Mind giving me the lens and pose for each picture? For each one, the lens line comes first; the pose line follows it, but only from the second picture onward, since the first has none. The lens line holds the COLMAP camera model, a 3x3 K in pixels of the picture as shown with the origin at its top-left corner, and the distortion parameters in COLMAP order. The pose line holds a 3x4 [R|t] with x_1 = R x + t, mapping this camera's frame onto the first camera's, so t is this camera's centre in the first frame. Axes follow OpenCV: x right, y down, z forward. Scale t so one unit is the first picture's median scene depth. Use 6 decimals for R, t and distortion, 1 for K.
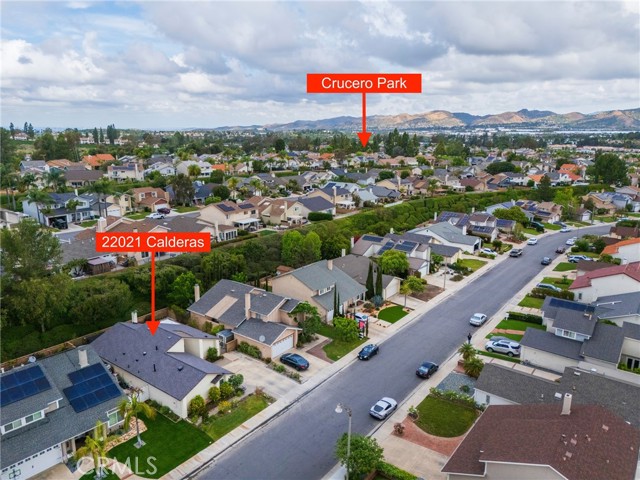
lens RADIAL K [[484.9, 0, 320.0], [0, 484.9, 240.0], [0, 0, 1]] dist [0.012393, 0.001522]
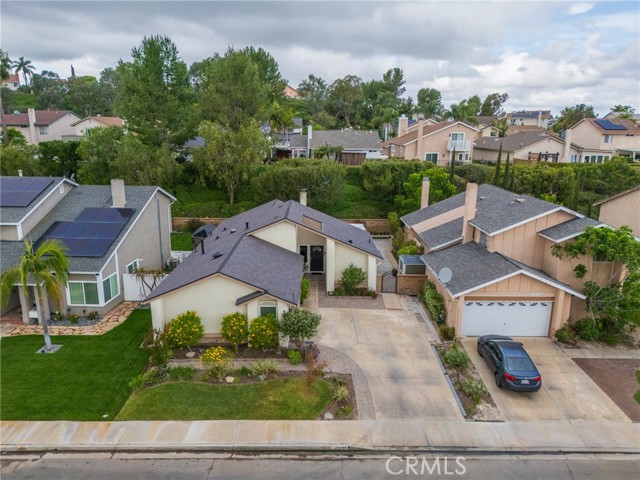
lens RADIAL K [[484.9, 0, 320.0], [0, 484.9, 240.0], [0, 0, 1]] dist [0.012393, 0.001522]
pose [[0.621767, 0.192639, -0.759142, 0.127534], [-0.201782, 0.975959, 0.082391, 0.186539], [0.756763, 0.101953, 0.645690, 0.753866]]
